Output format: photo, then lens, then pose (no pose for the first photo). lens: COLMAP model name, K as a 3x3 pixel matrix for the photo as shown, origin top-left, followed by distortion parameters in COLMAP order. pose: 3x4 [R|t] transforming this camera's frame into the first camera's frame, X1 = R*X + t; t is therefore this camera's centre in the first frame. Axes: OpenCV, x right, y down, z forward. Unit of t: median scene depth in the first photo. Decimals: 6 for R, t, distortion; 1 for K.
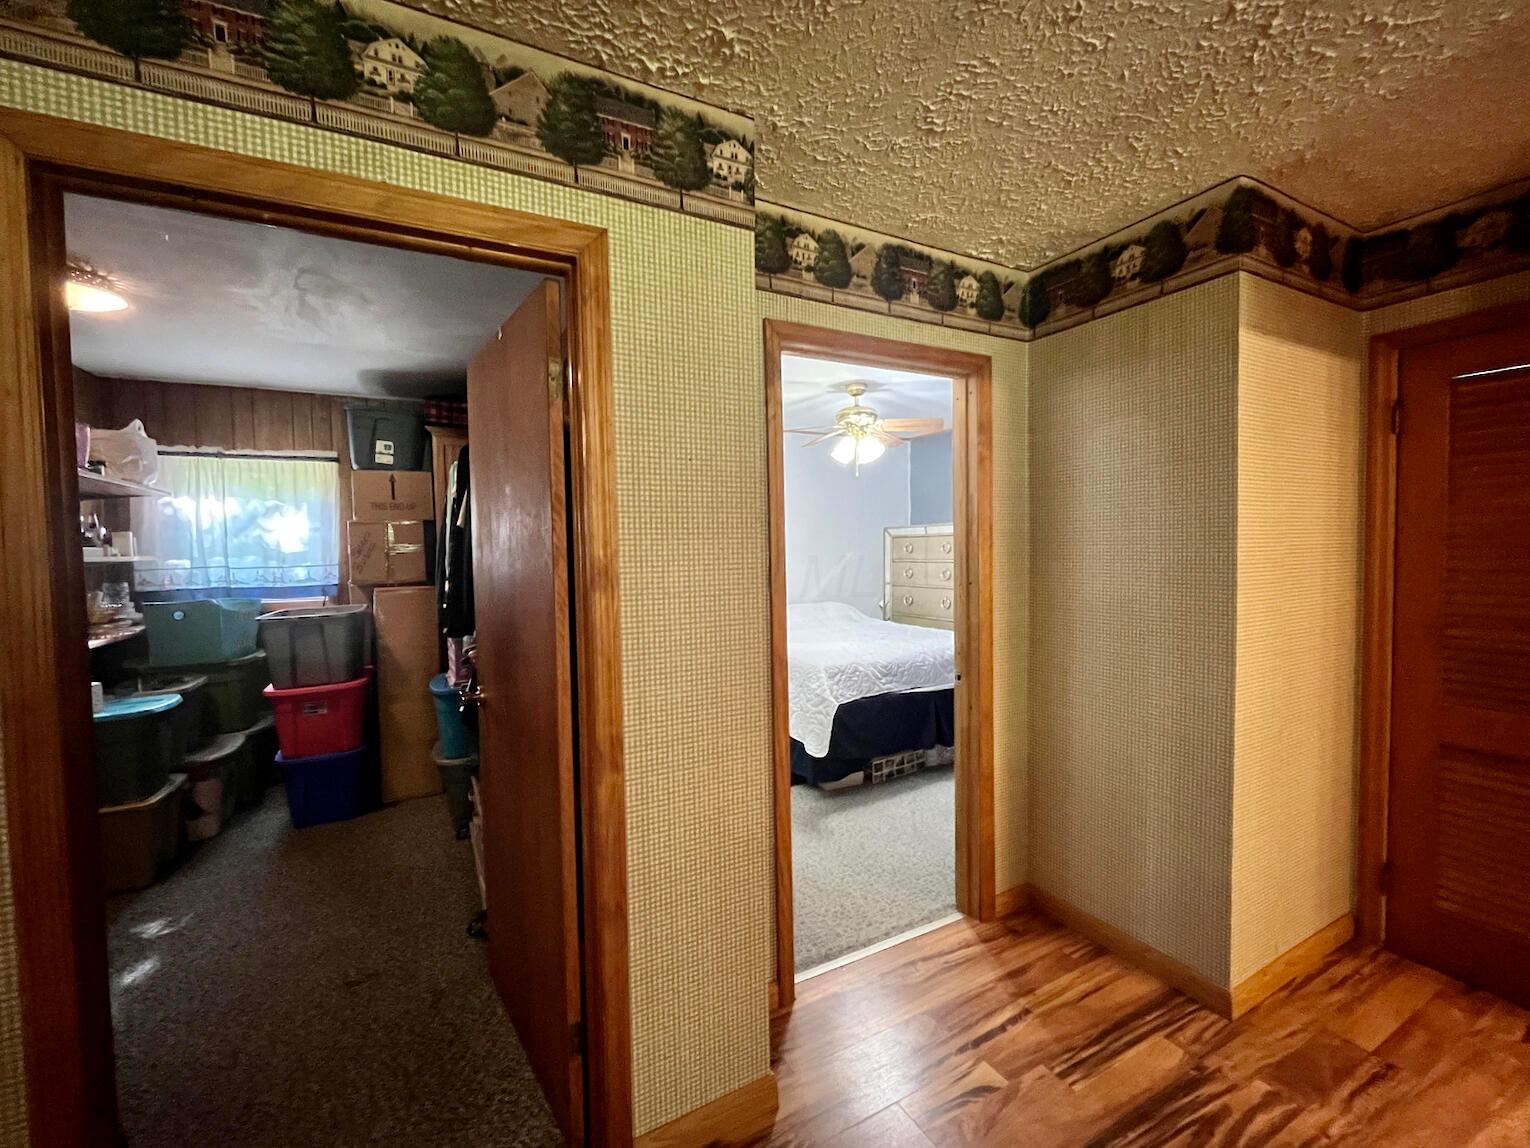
lens RADIAL K [[615.8, 0, 720.3], [0, 615.8, 573.4], [0, 0, 1]] dist [-0.003677, 0.000257]
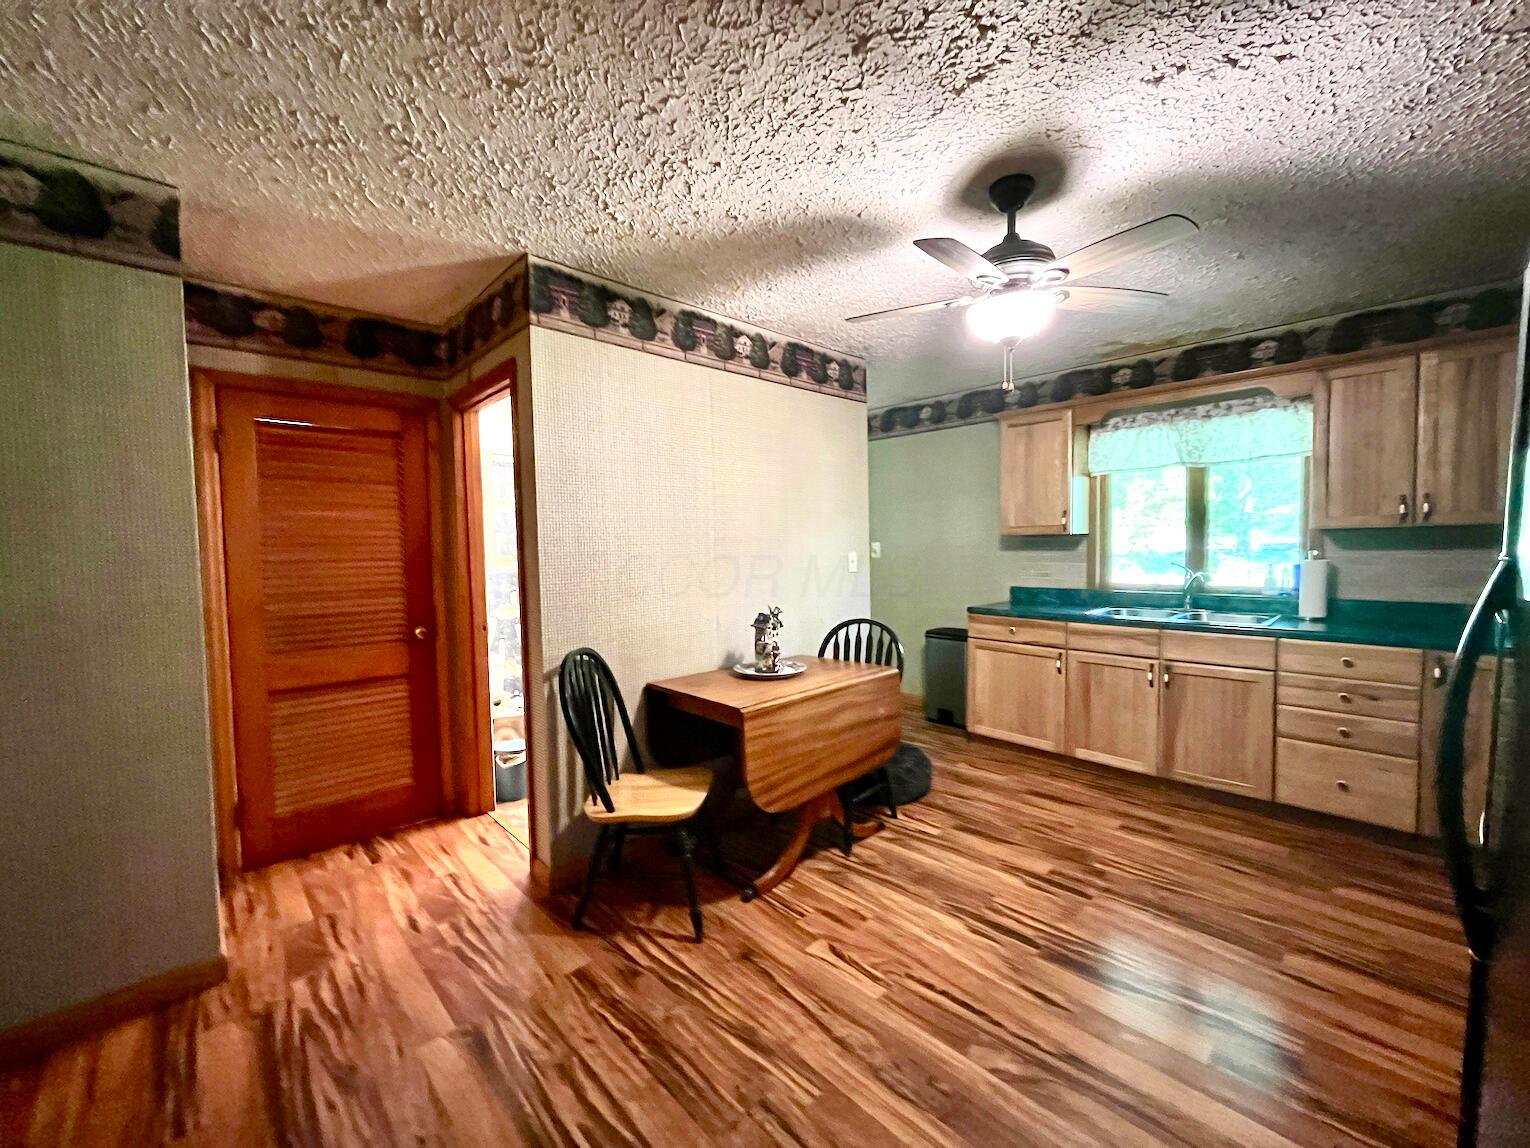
lens RADIAL K [[615.8, 0, 761.7], [0, 615.8, 571.7], [0, 0, 1]] dist [-0.003677, 0.000257]
pose [[-0.274313, -0.019386, 0.961445, -0.447469], [0.066707, 0.997005, 0.039136, 0.039285], [-0.959324, 0.074871, -0.272198, 0.350477]]
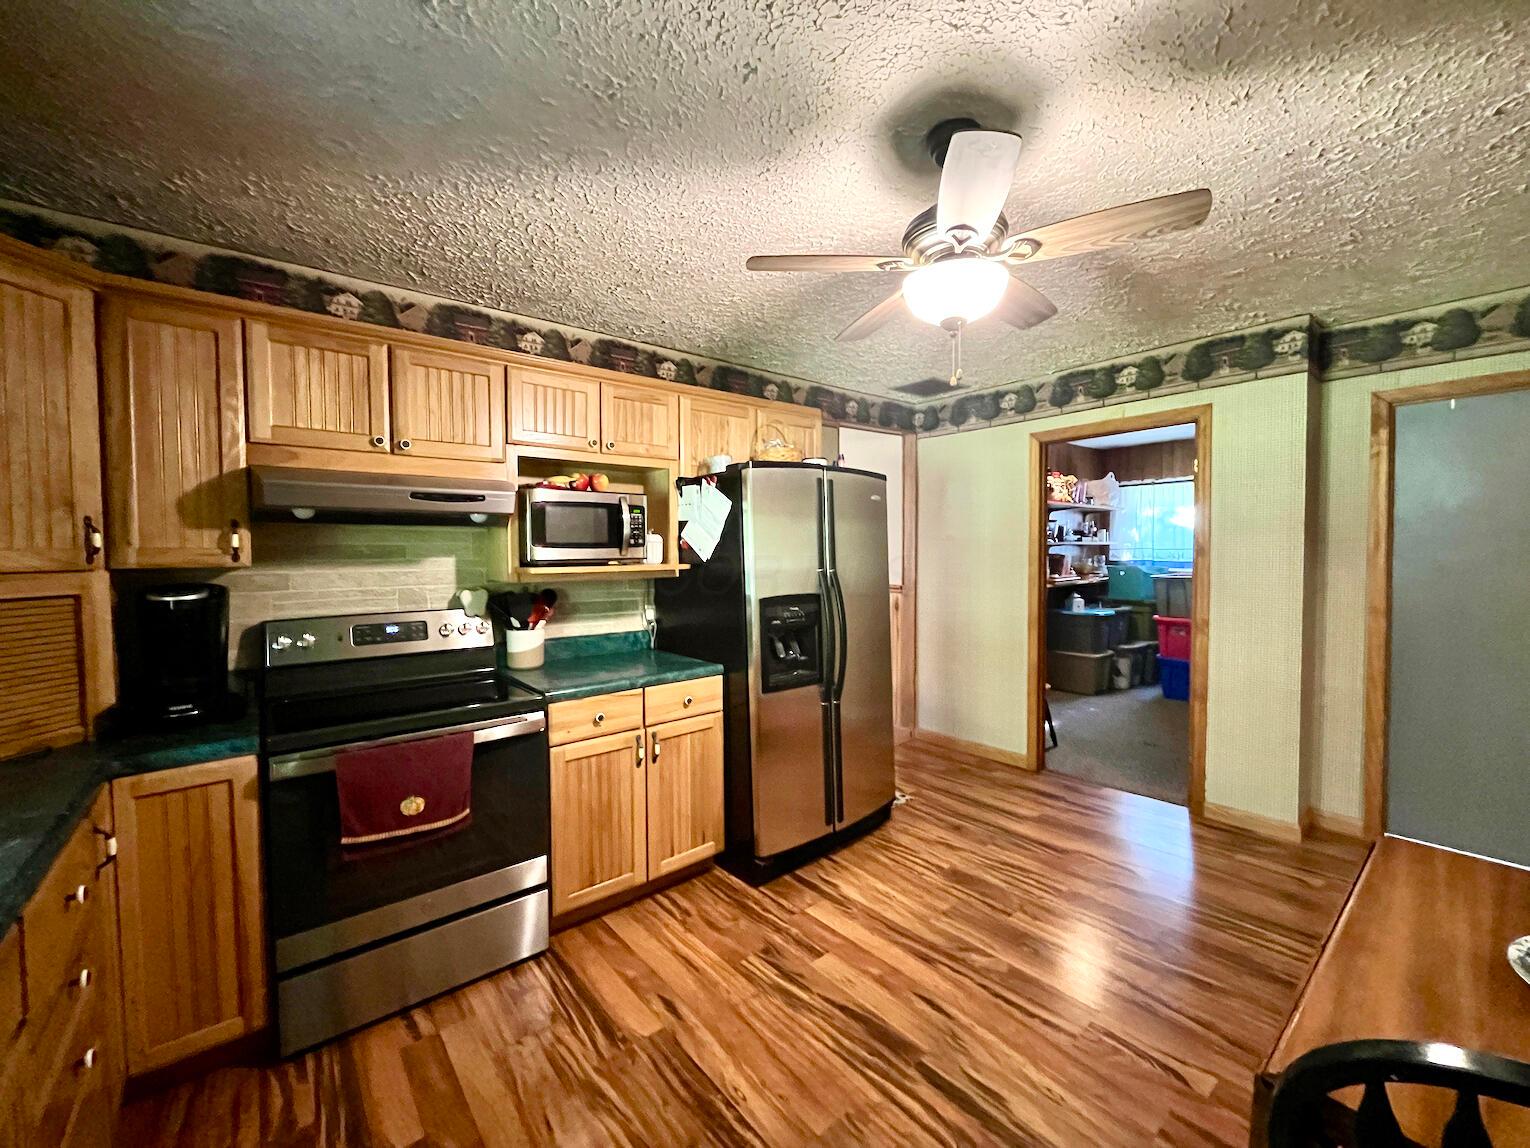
lens RADIAL K [[615.8, 0, 764.0], [0, 615.8, 571.7], [0, 0, 1]] dist [-0.003677, 0.000257]
pose [[0.207034, 0.053774, -0.976855, 1.328517], [-0.035613, 0.998241, 0.047403, 0.024571], [0.977685, 0.024975, 0.208585, -0.850401]]
